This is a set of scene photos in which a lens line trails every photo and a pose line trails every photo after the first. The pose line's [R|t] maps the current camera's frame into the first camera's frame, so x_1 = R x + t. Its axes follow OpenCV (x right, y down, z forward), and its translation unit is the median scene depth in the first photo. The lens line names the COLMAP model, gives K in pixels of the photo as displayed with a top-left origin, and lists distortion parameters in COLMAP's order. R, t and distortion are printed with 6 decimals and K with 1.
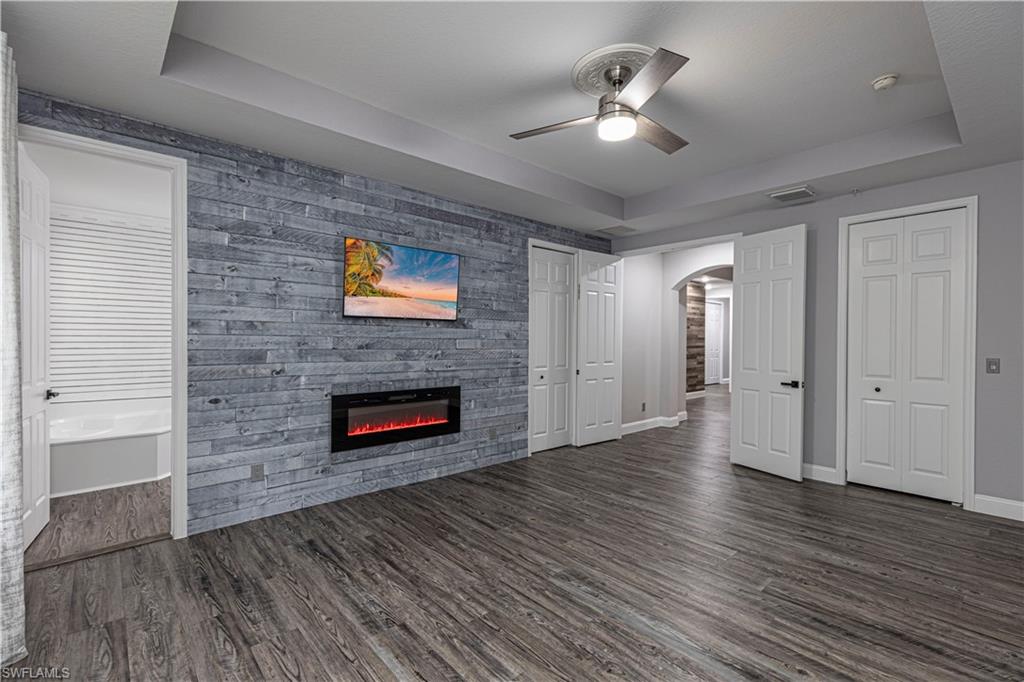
lens RADIAL K [[458.5, 0, 510.5], [0, 458.5, 342.2], [0, 0, 1]] dist [0.008420, -0.000913]
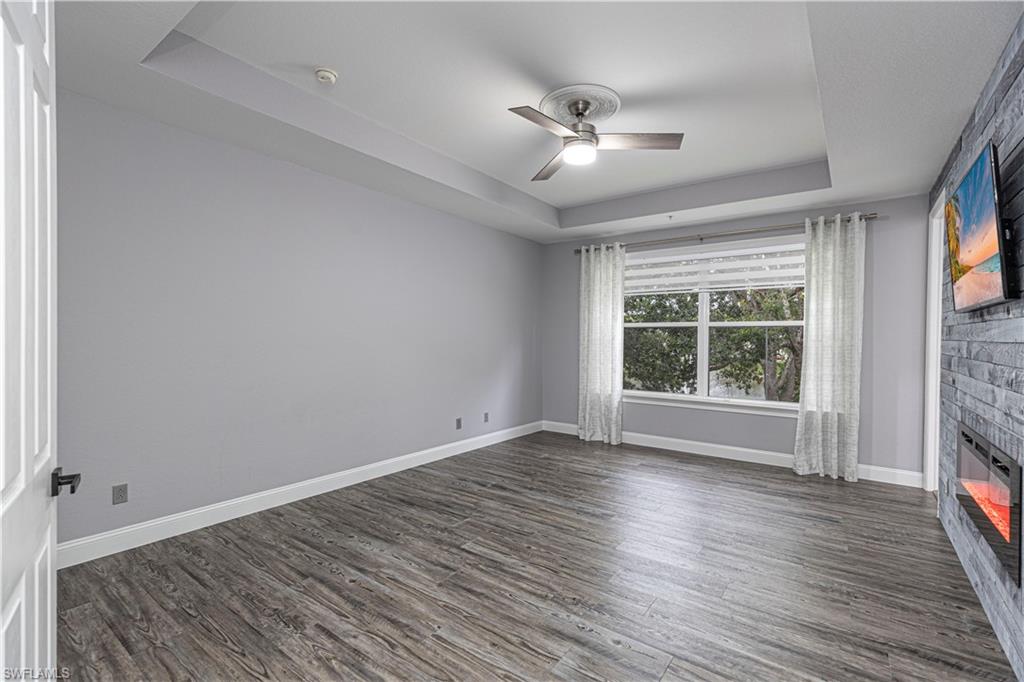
lens RADIAL K [[458.5, 0, 511.3], [0, 458.5, 339.5], [0, 0, 1]] dist [0.008420, -0.000913]
pose [[-0.979602, -0.014674, -0.200409, 0.582953], [-0.016866, 0.999815, 0.009235, -0.009679], [0.200236, 0.012427, -0.979669, 1.969903]]
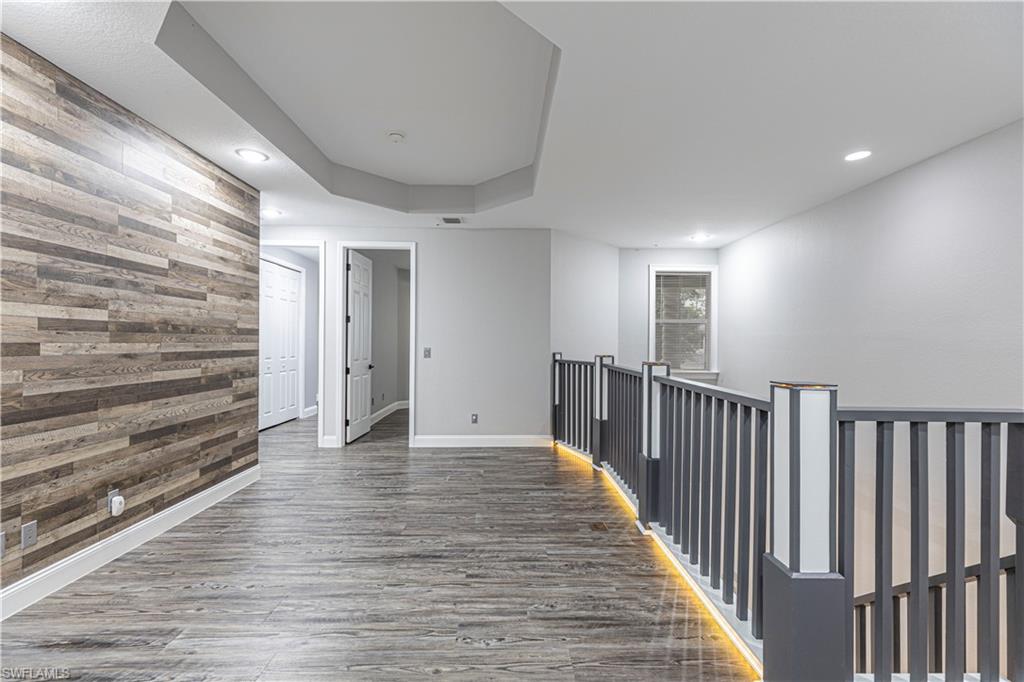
lens RADIAL K [[458.5, 0, 513.9], [0, 458.5, 342.9], [0, 0, 1]] dist [0.008420, -0.000913]
pose [[0.652454, -0.003367, 0.757821, 0.983657], [0.002530, 0.999994, 0.002264, 0.005360], [-0.757824, 0.000441, 0.652459, 2.123439]]
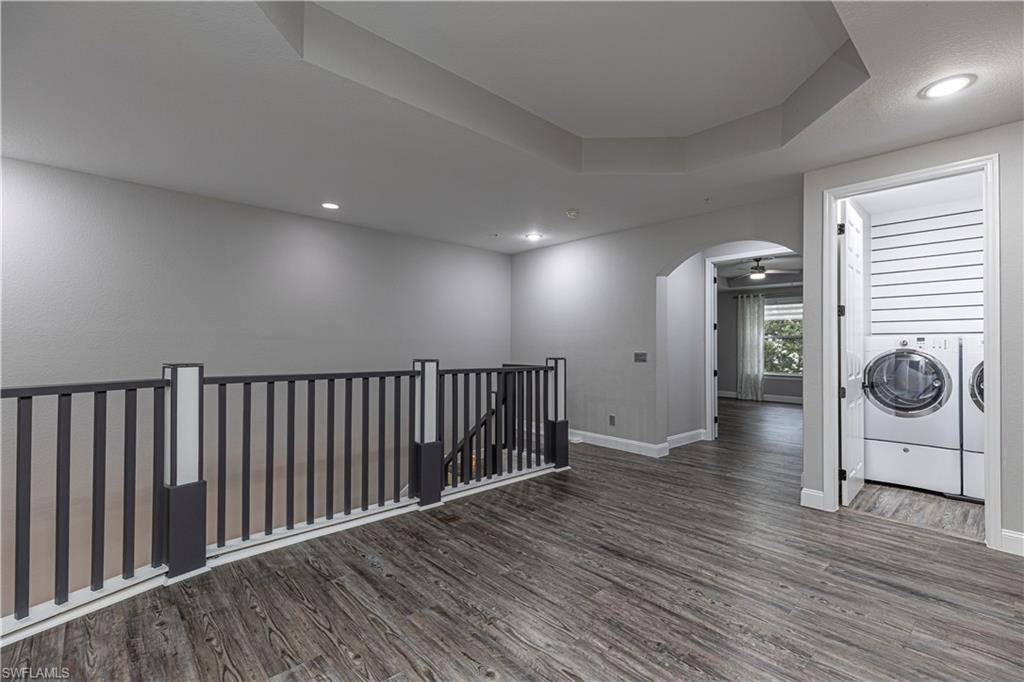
lens RADIAL K [[458.5, 0, 519.5], [0, 458.5, 339.5], [0, 0, 1]] dist [0.008420, -0.000913]
pose [[-0.999669, -0.012083, -0.022713, 1.797102], [-0.011948, 0.999910, -0.006061, 0.004164], [0.022784, -0.005787, -0.999724, 3.831212]]
